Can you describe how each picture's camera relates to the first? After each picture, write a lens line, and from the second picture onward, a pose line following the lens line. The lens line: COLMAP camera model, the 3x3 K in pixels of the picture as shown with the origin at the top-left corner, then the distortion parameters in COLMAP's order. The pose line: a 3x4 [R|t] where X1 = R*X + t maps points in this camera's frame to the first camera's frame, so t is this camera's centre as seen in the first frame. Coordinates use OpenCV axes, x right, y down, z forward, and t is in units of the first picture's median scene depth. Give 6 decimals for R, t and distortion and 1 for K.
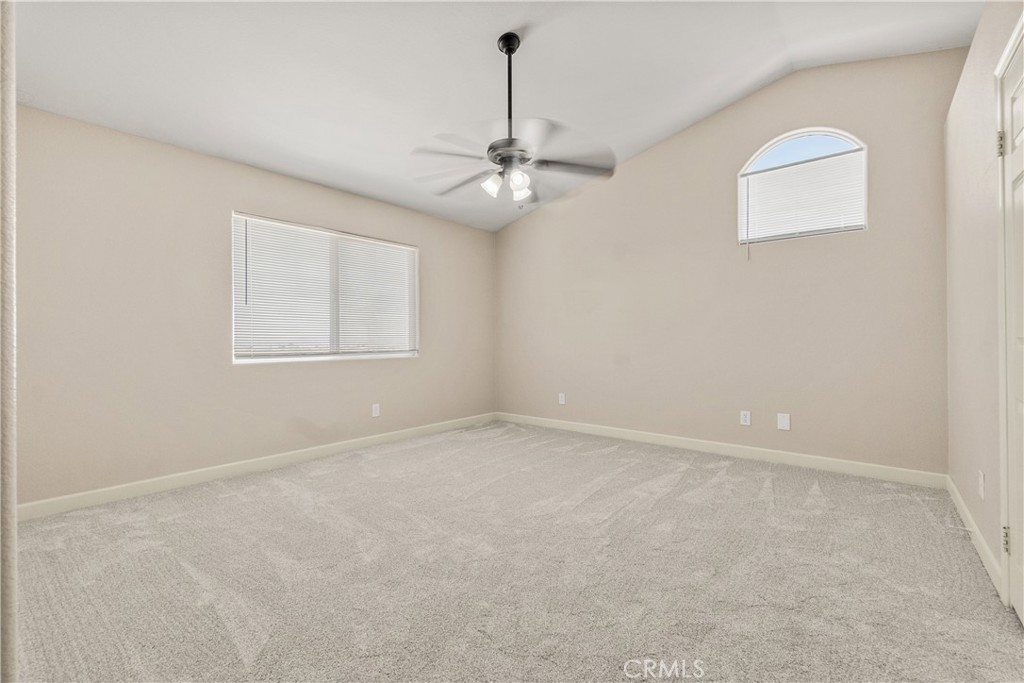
lens RADIAL K [[440.8, 0, 506.3], [0, 440.8, 338.1], [0, 0, 1]] dist [-0.003081, 0.001194]
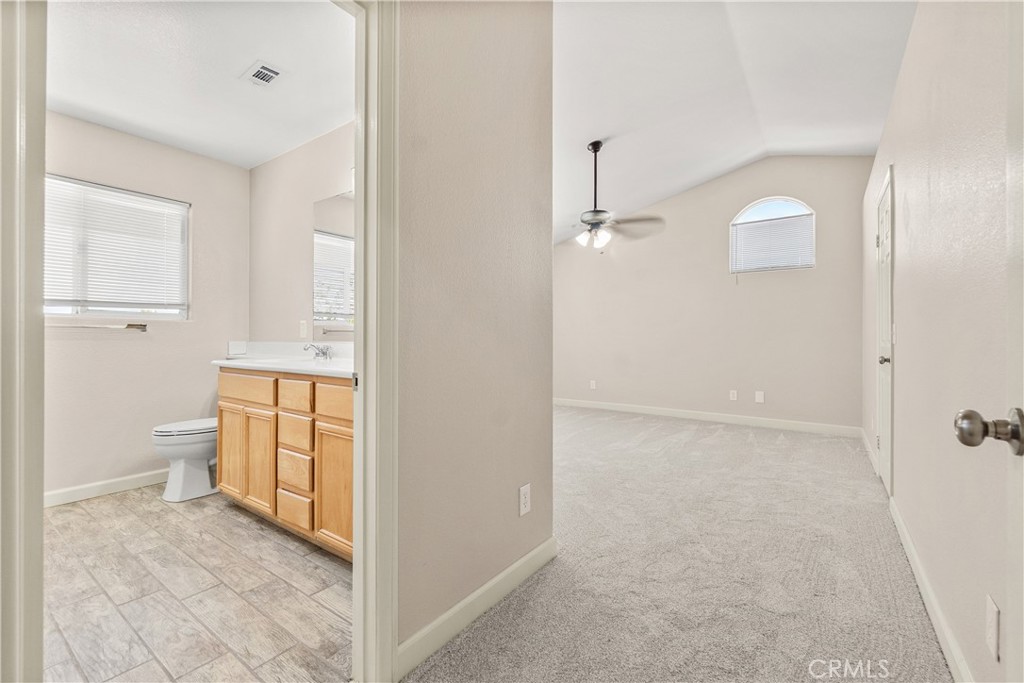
lens RADIAL K [[440.8, 0, 509.0], [0, 440.8, 337.7], [0, 0, 1]] dist [-0.003081, 0.001194]
pose [[0.997268, 0.009073, 0.073303, -0.334940], [-0.009086, 0.999959, -0.000146, 0.001698], [-0.073302, -0.000521, 0.997310, -0.428388]]
